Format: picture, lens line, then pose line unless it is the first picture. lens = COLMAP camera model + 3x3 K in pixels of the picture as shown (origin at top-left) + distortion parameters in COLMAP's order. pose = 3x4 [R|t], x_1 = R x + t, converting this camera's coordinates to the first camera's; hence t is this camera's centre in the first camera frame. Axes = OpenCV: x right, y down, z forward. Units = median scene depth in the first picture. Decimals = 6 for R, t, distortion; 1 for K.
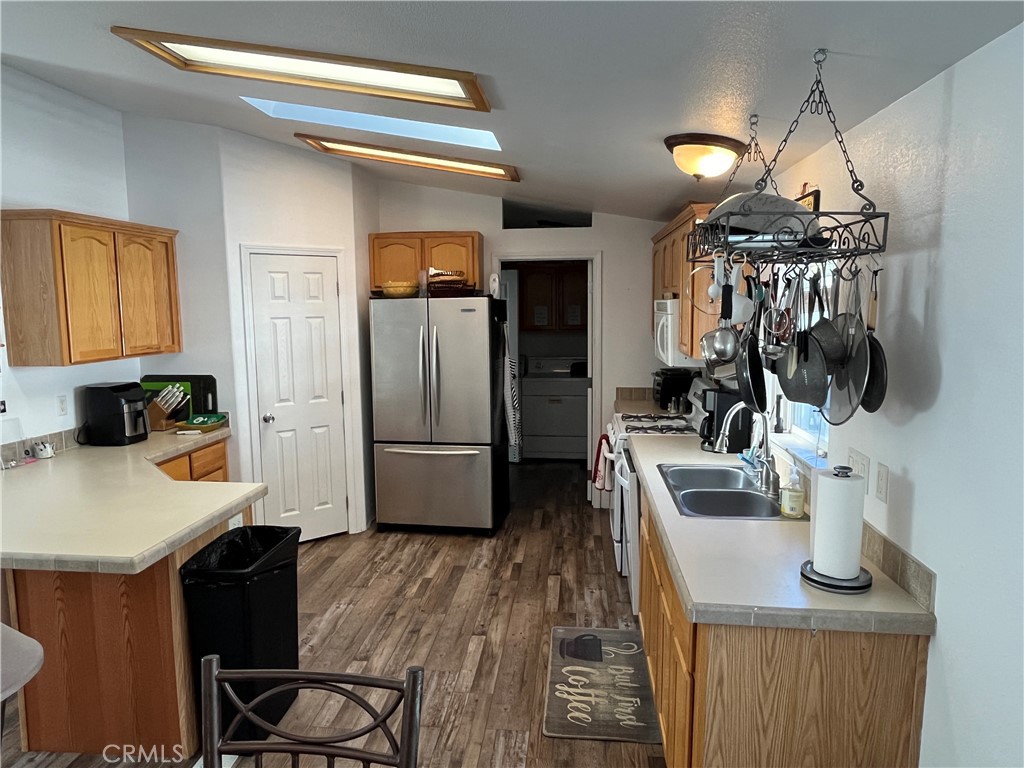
lens RADIAL K [[676.9, 0, 504.2], [0, 676.9, 387.3], [0, 0, 1]] dist [-0.005963, 0.000620]
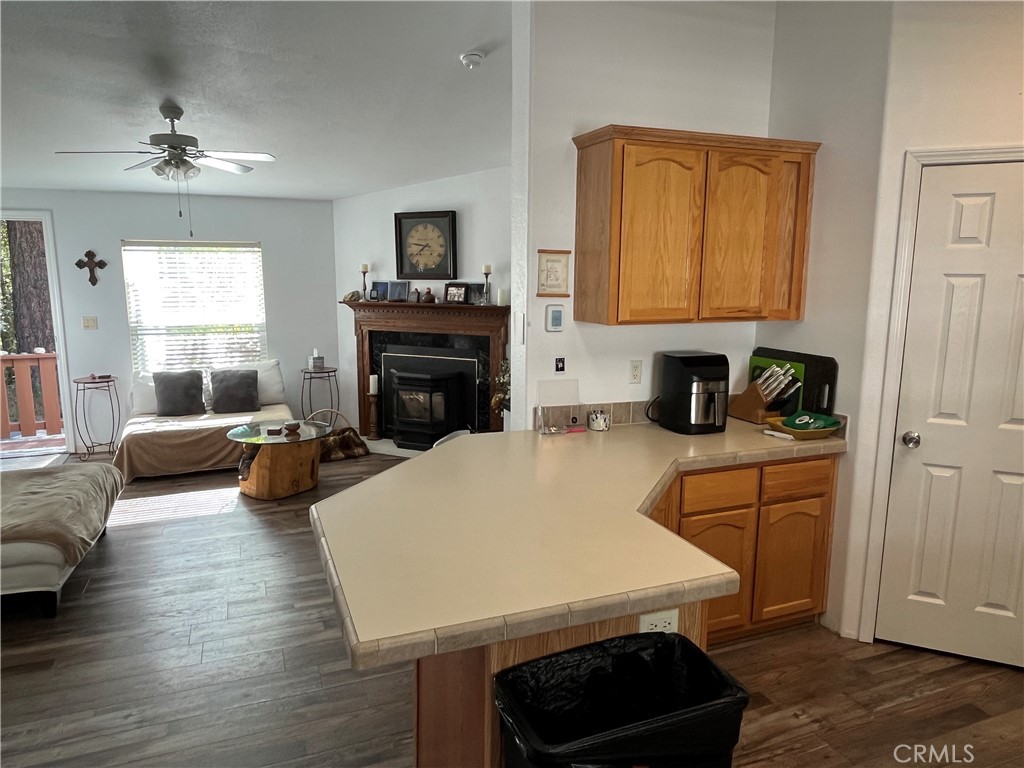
lens RADIAL K [[676.9, 0, 508.7], [0, 676.9, 383.3], [0, 0, 1]] dist [-0.005963, 0.000620]
pose [[0.466766, 0.159622, -0.869857, 0.005816], [-0.118308, 0.986006, 0.117452, -0.035864], [0.876432, 0.048088, 0.479119, 0.419925]]
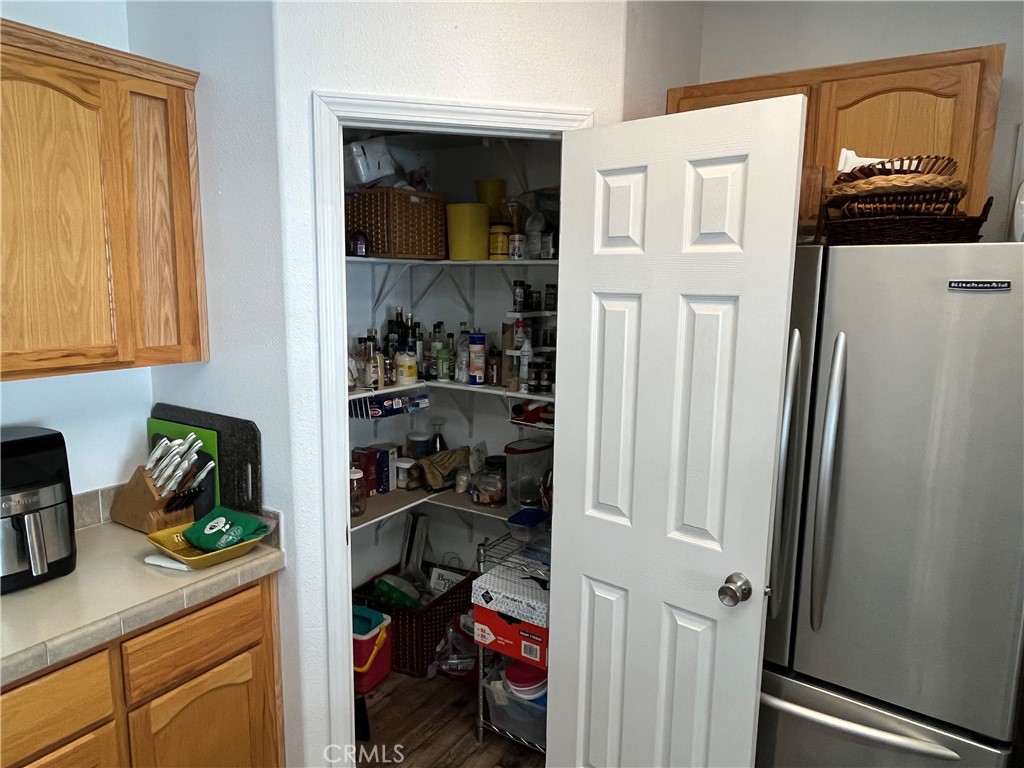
lens RADIAL K [[676.9, 0, 508.4], [0, 676.9, 379.8], [0, 0, 1]] dist [-0.005963, 0.000620]
pose [[0.893265, 0.092411, -0.439930, -0.114678], [-0.080225, 0.995703, 0.046260, -0.080431], [0.442314, -0.006029, 0.896840, 0.735263]]
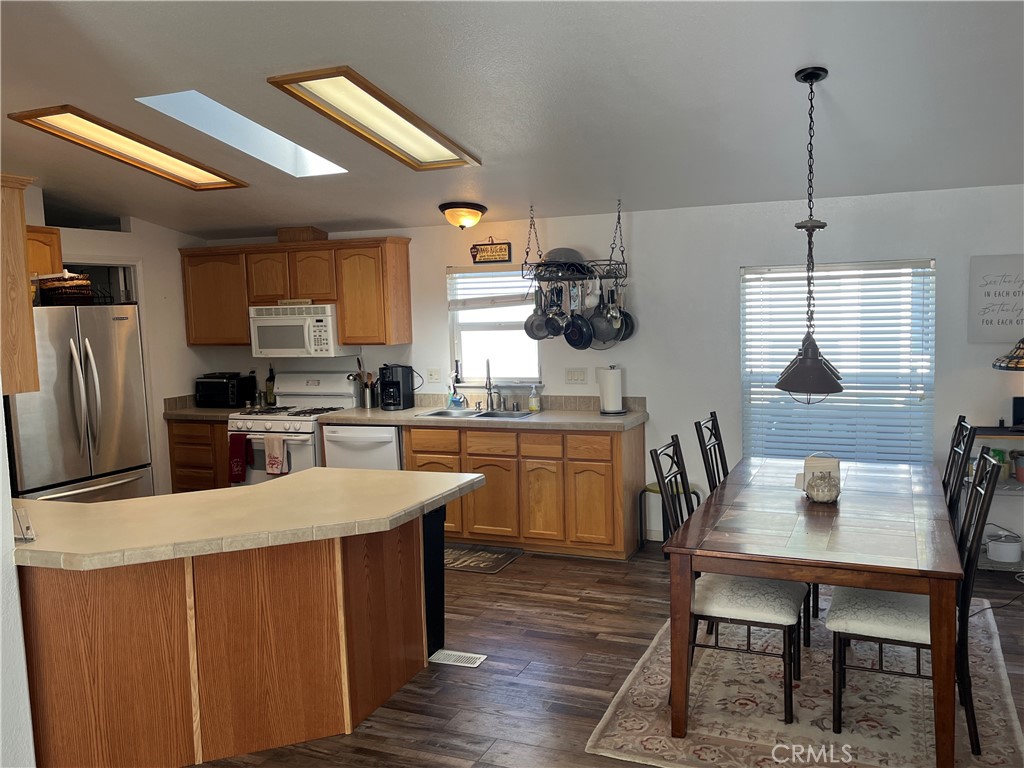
lens RADIAL K [[863.7, 0, 521.3], [0, 863.7, 382.2], [0, 0, 1]] dist [0.051936, -0.063396]
pose [[0.276571, -0.080464, 0.957619, -1.153286], [0.139117, 0.989344, 0.042951, -0.006165], [-0.950871, 0.121342, 0.284818, 0.189400]]
